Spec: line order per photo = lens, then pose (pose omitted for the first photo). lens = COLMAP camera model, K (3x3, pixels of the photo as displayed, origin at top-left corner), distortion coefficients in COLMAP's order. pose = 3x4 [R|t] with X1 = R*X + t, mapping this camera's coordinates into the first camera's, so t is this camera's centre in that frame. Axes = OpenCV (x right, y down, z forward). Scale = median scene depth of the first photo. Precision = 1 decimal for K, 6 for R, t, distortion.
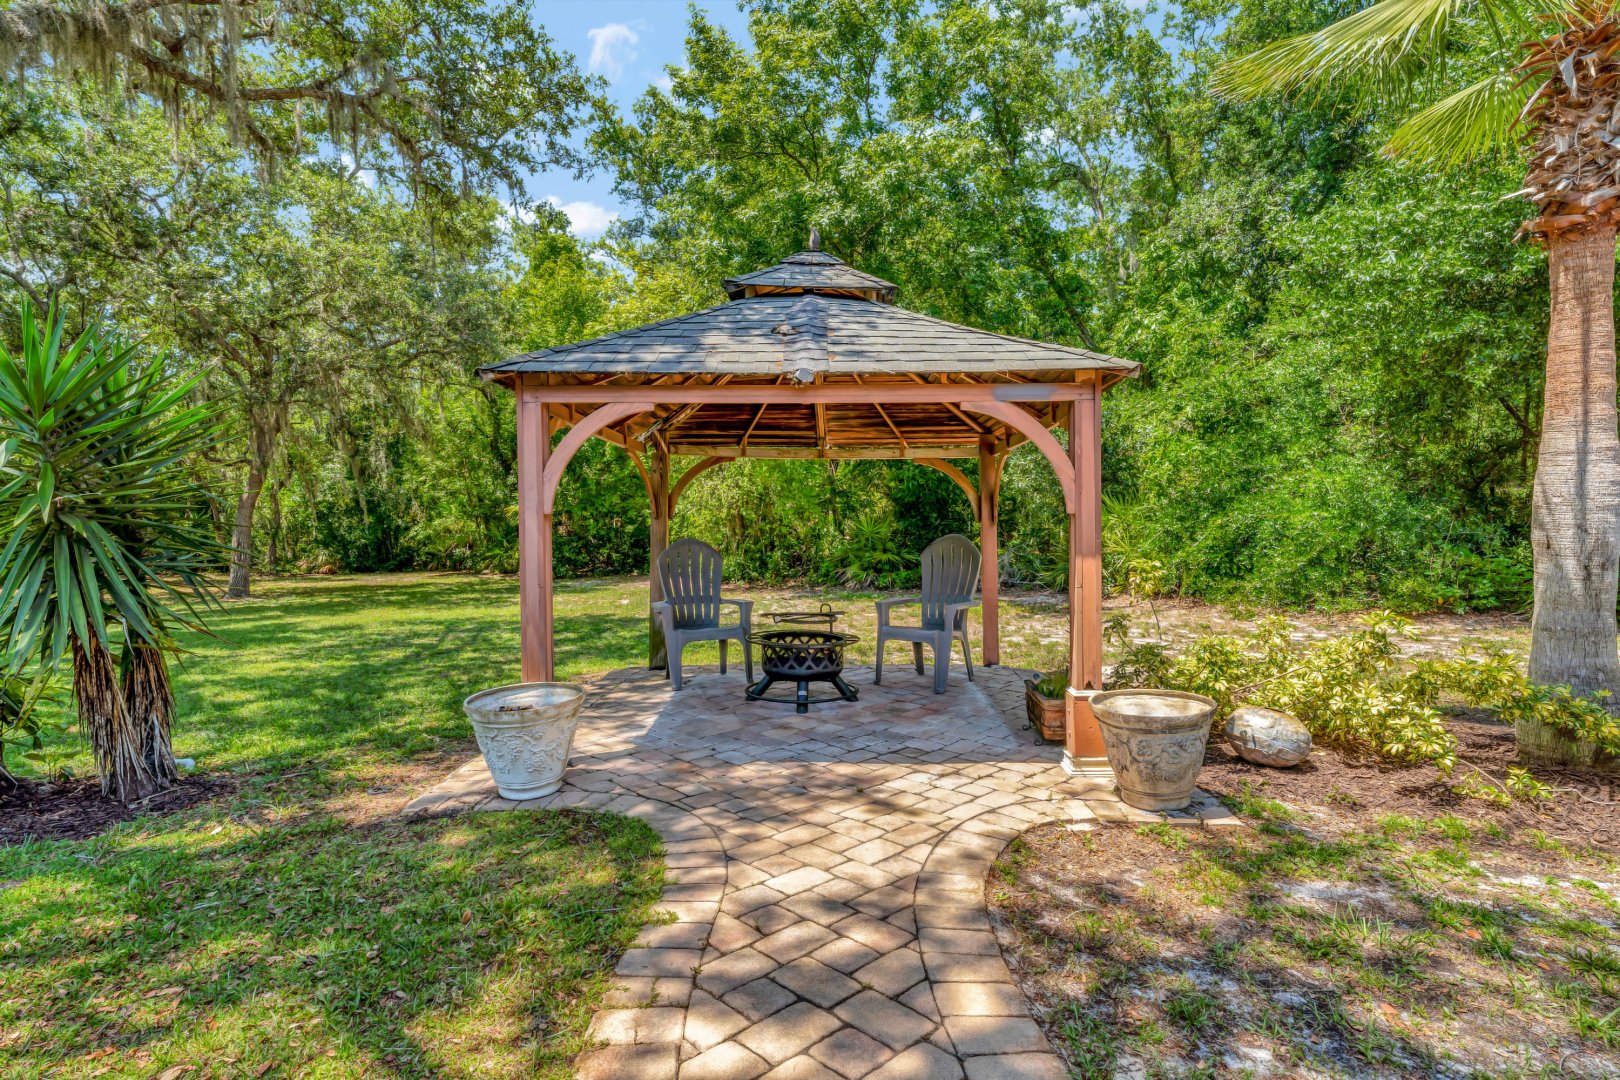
lens RADIAL K [[804.2, 0, 810.0], [0, 804.2, 540.0], [0, 0, 1]] dist [-0.001362, -0.000291]
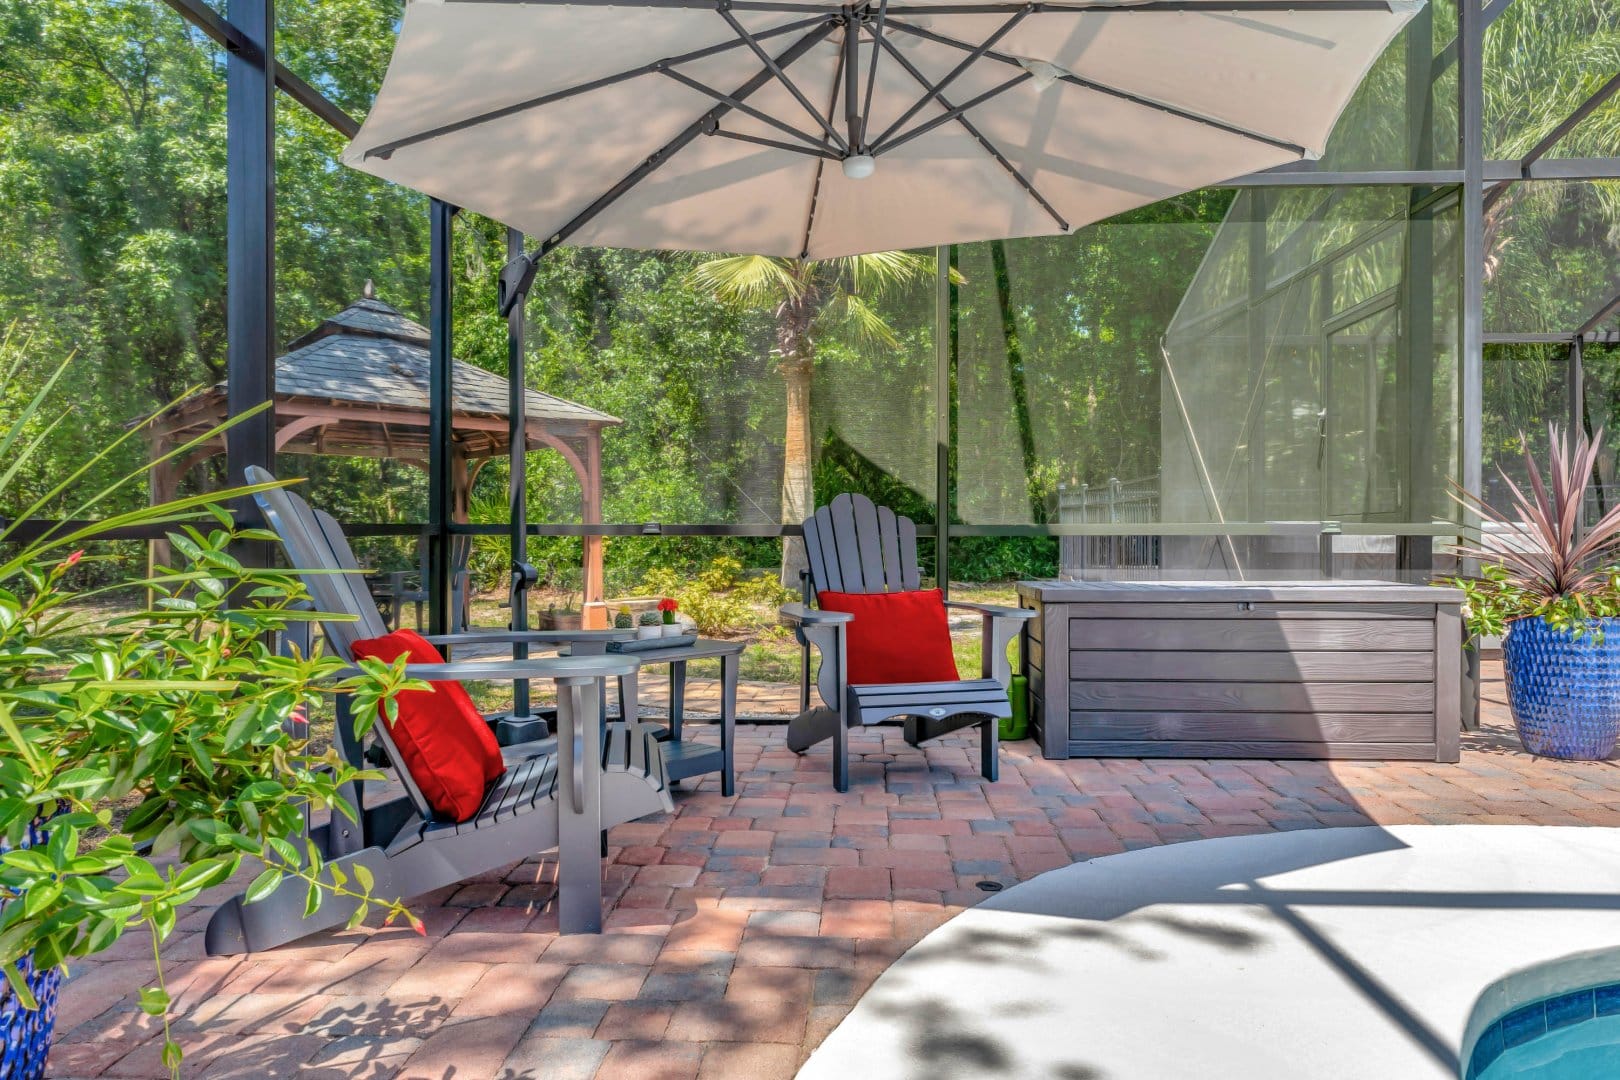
lens RADIAL K [[1063.6, 0, 810.0], [0, 1063.6, 540.0], [0, 0, 1]] dist [-0.002022, -0.000844]
pose [[0.721744, 0.005381, 0.692139, -0.310065], [0.006156, 0.999880, -0.014193, 0.028167], [-0.692132, 0.014504, 0.721625, -0.336025]]
